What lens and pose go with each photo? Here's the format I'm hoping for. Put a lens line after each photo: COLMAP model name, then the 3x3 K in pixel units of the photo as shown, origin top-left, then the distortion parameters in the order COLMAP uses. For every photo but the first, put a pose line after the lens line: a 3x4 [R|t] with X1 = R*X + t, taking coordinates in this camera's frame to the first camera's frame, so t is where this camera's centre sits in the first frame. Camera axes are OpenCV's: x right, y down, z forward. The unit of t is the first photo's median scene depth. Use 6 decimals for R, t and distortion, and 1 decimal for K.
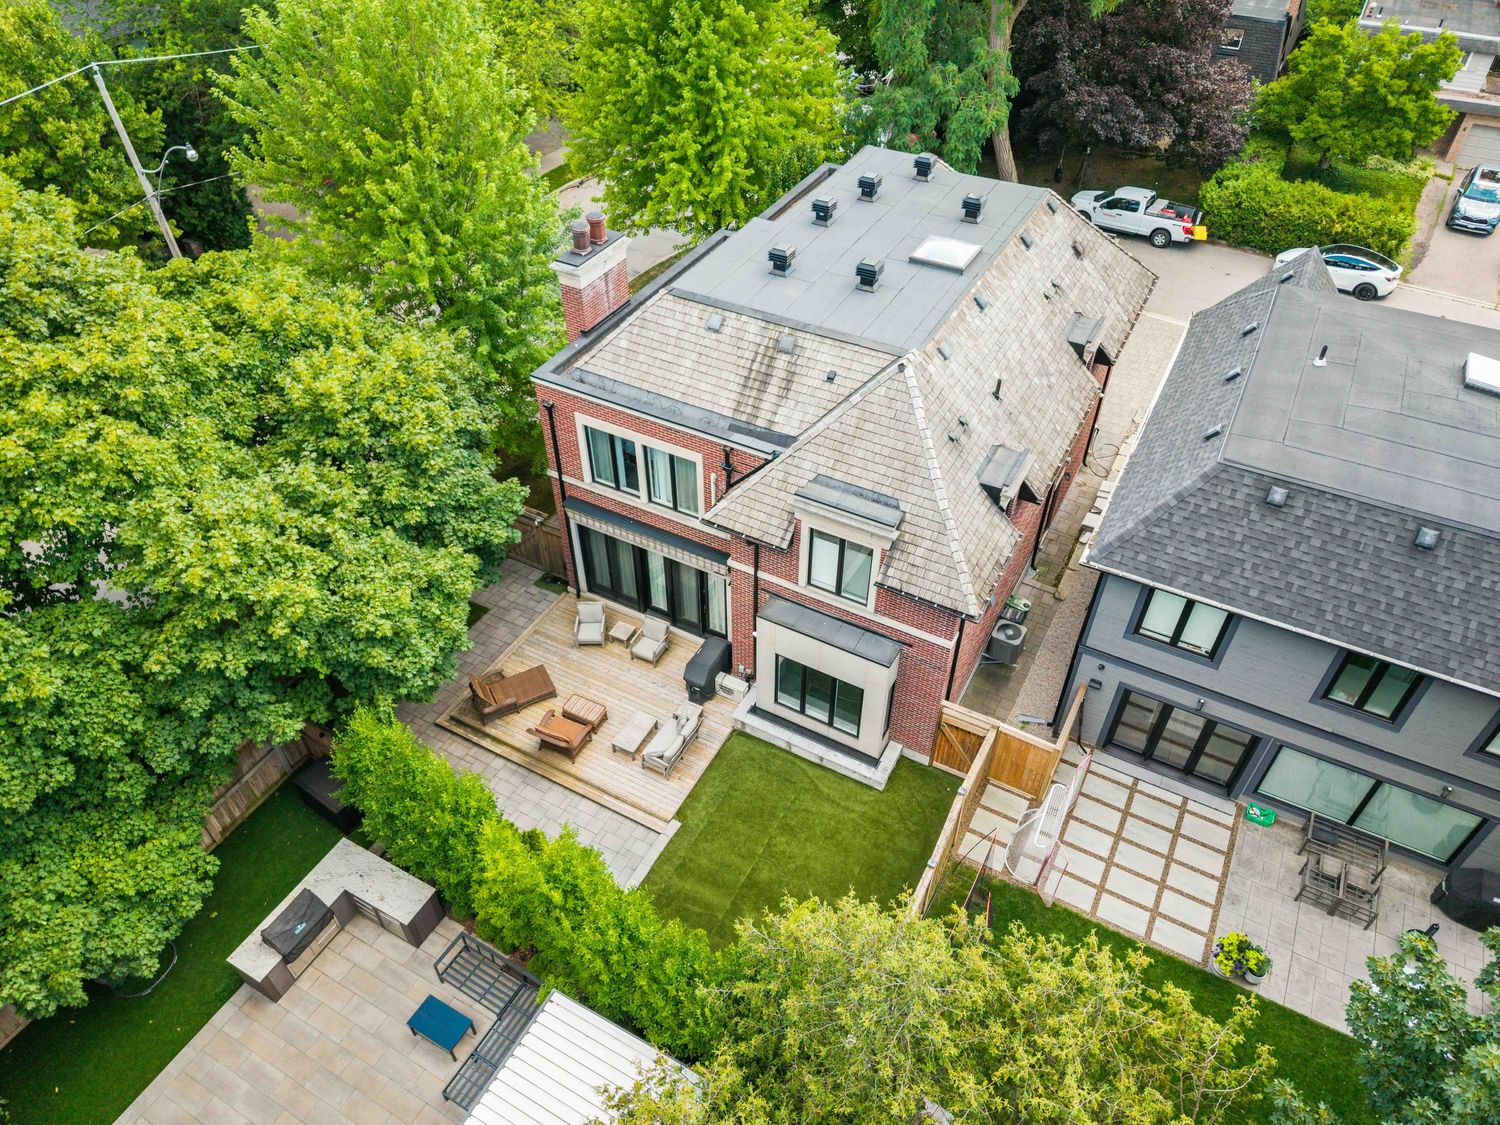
lens RADIAL K [[1004.7, 0, 745.2], [0, 1004.7, 565.8], [0, 0, 1]] dist [0.045231, -0.042873]
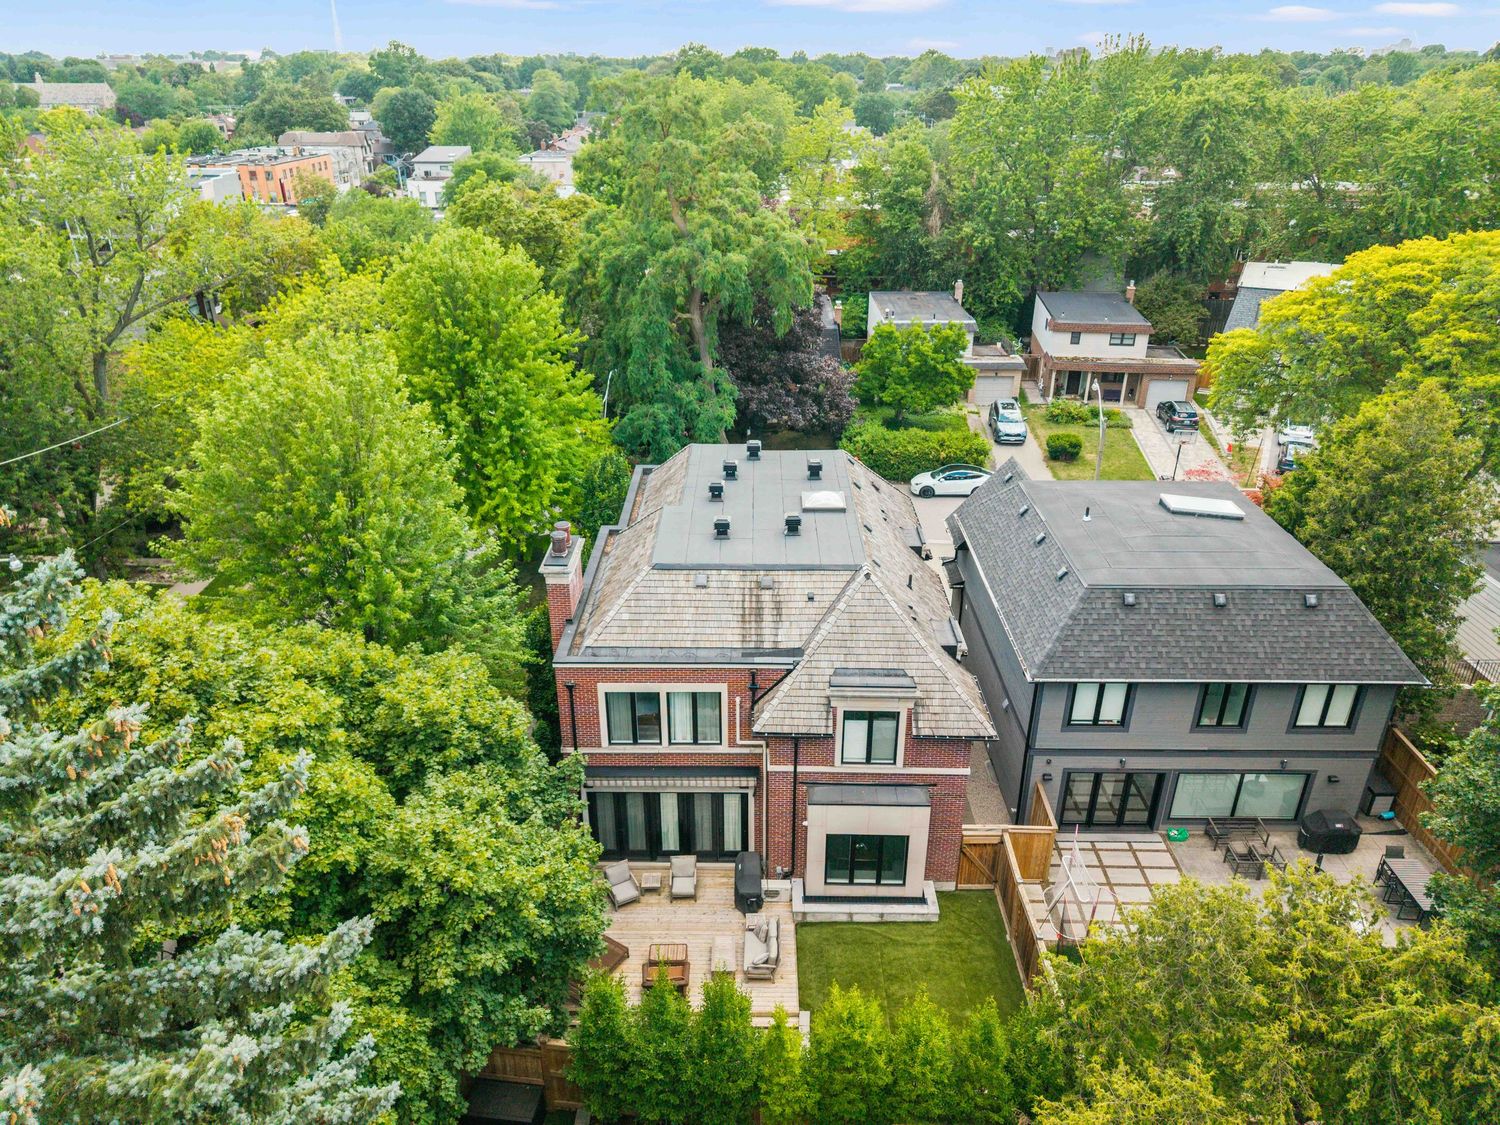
lens RADIAL K [[1010.6, 0, 750.0], [0, 1010.6, 562.5], [0, 0, 1]] dist [0.100569, -0.255609]
pose [[0.882741, -0.203359, 0.423573, -0.494018], [0.316575, 0.923567, -0.216345, 0.024385], [-0.347203, 0.325069, 0.879648, -0.114071]]
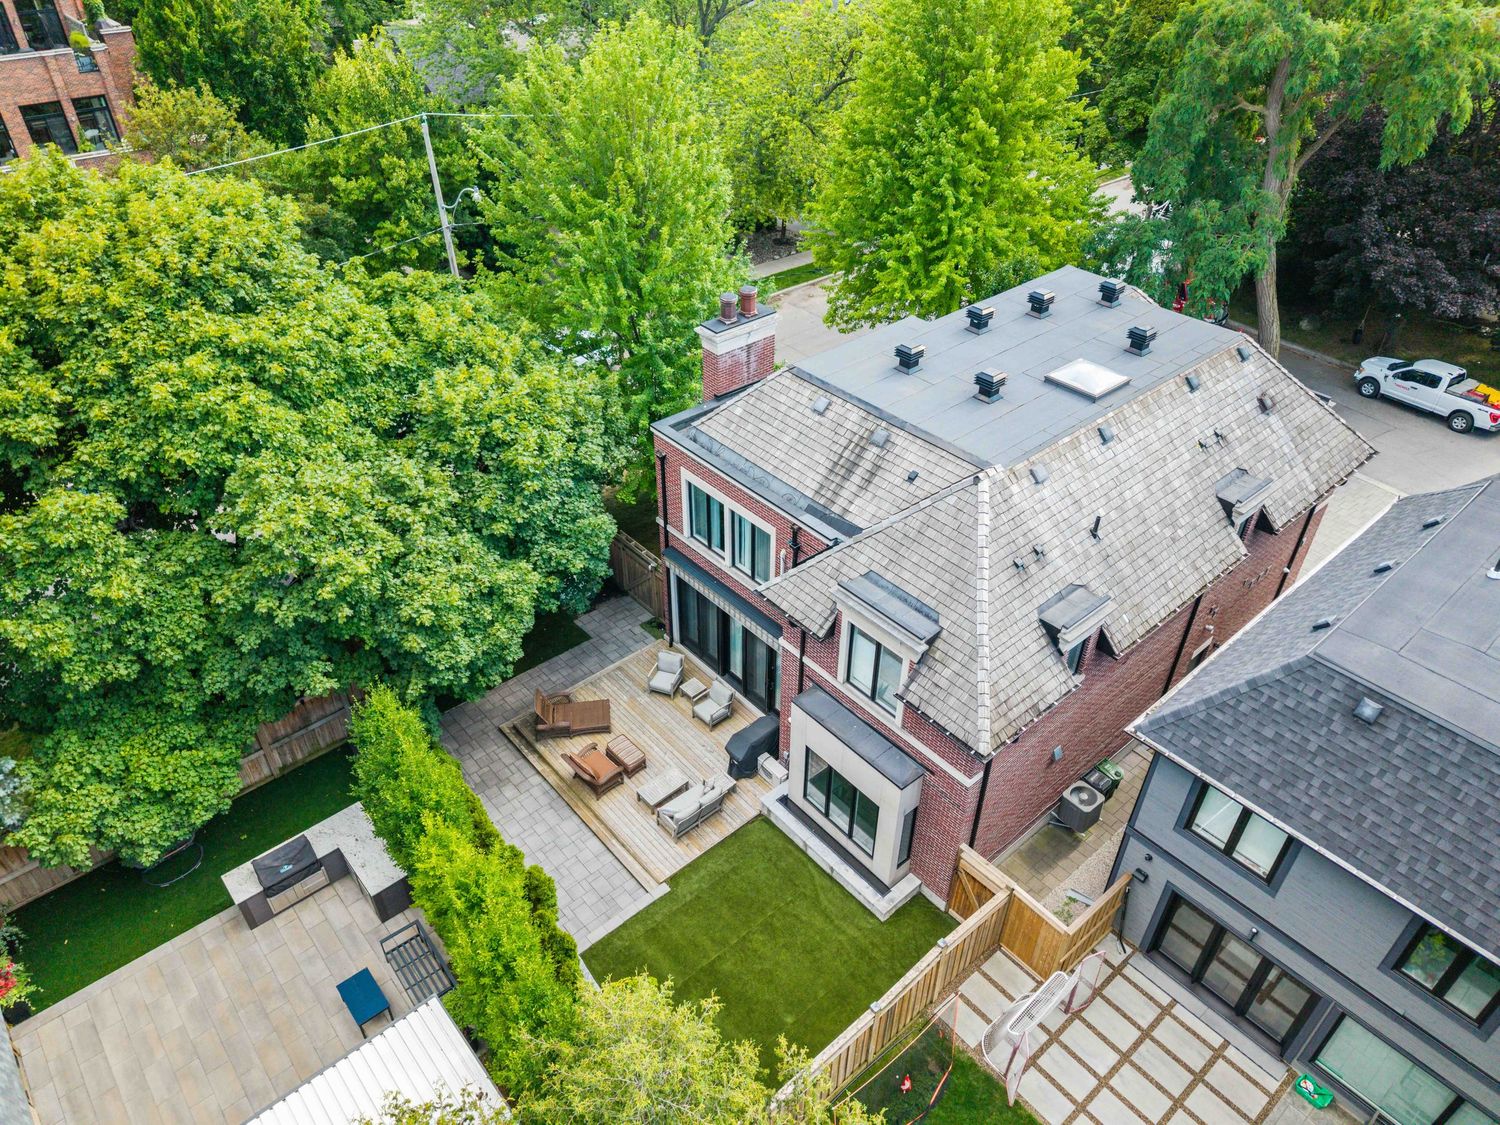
lens RADIAL K [[1004.7, 0, 745.2], [0, 1004.7, 565.8], [0, 0, 1]] dist [0.045231, -0.042873]
pose [[0.936822, 0.216362, -0.274867, 0.208209], [-0.240492, 0.968980, -0.056929, -0.010677], [0.254024, 0.119435, 0.959795, 0.037497]]
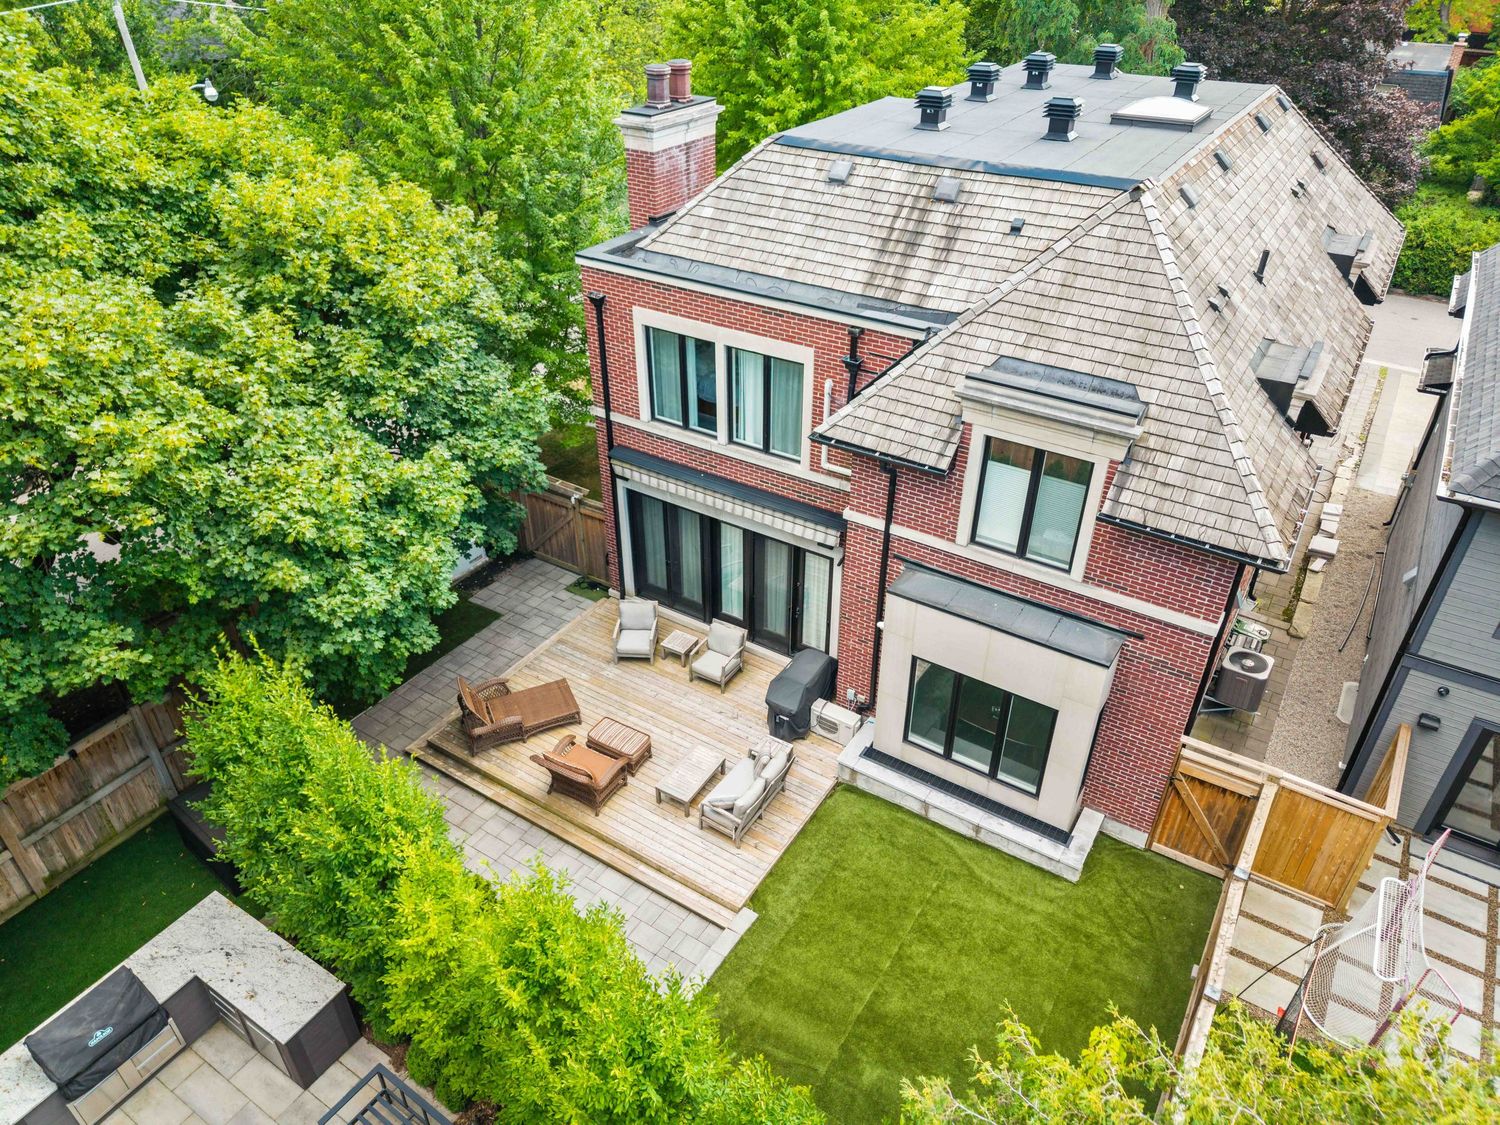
lens RADIAL K [[1005.9, 0, 743.3], [0, 1005.9, 568.8], [0, 0, 1]] dist [0.013501, -0.000935]
pose [[0.997519, 0.040677, -0.057448, -0.045464], [-0.048771, 0.987878, -0.147370, 0.136504], [0.050757, 0.149807, 0.987412, 0.345829]]
